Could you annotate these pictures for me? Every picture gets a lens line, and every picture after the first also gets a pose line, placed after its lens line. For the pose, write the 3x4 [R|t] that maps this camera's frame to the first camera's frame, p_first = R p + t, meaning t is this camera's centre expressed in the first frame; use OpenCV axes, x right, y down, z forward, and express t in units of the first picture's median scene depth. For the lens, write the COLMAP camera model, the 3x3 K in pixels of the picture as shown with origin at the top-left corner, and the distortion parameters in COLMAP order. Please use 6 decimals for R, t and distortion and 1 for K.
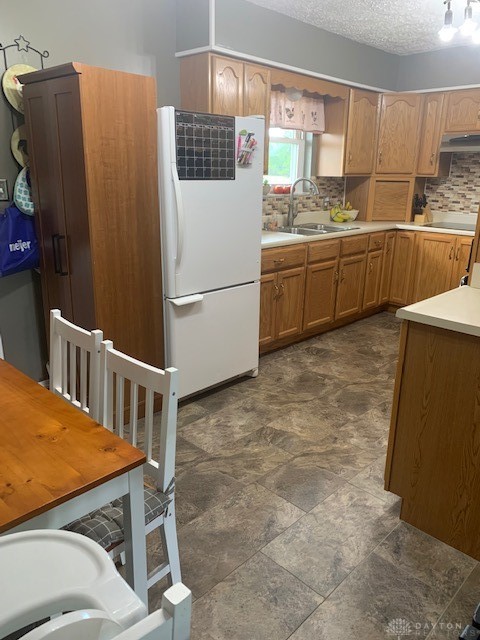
lens RADIAL K [[490.2, 0, 238.6], [0, 490.2, 318.9], [0, 0, 1]] dist [0.014231, -0.008056]
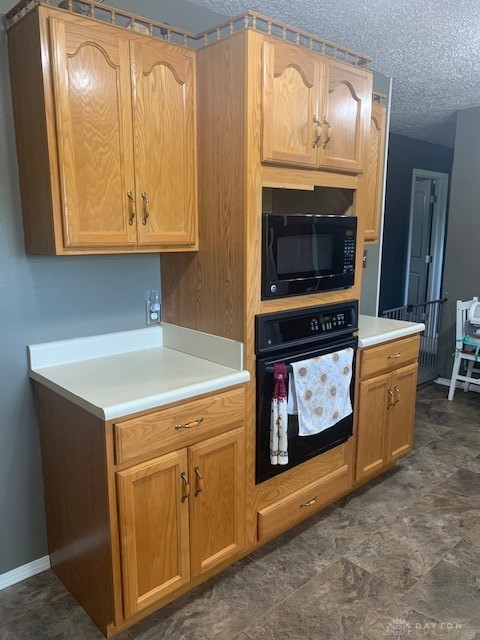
lens RADIAL K [[490.2, 0, 240.7], [0, 490.2, 322.3], [0, 0, 1]] dist [0.014231, -0.008056]
pose [[-0.998590, -0.027689, 0.045299, 0.426415], [-0.003646, 0.886984, 0.461786, -0.378156], [-0.052965, 0.460970, -0.885834, 1.227469]]
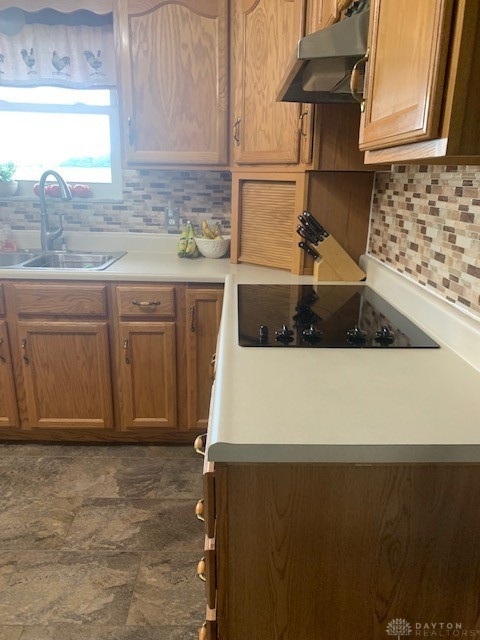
lens RADIAL K [[490.2, 0, 239.6], [0, 490.2, 321.8], [0, 0, 1]] dist [0.014231, -0.008056]
pose [[0.710448, 0.197969, -0.675330, 0.849628], [-0.217077, 0.974471, 0.057296, -0.233090], [0.669433, 0.105893, 0.735286, 0.889144]]
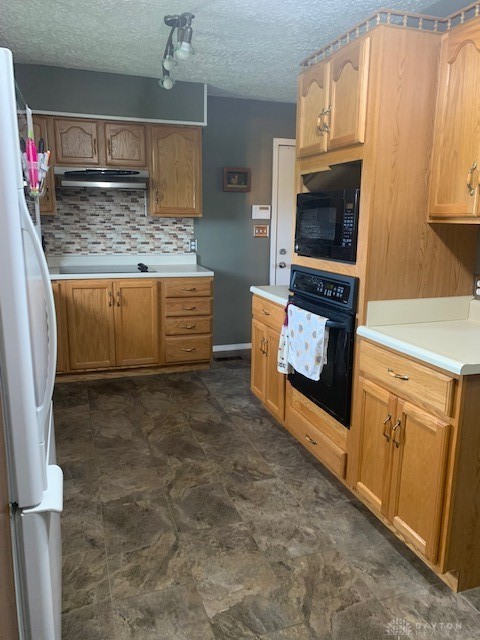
lens RADIAL K [[490.2, 0, 246.8], [0, 490.2, 315.9], [0, 0, 1]] dist [0.014231, -0.008056]
pose [[0.430913, -0.191040, 0.881940, -0.303004], [0.254627, 0.963361, 0.084267, -0.143192], [-0.865724, 0.188254, 0.463769, 0.466760]]
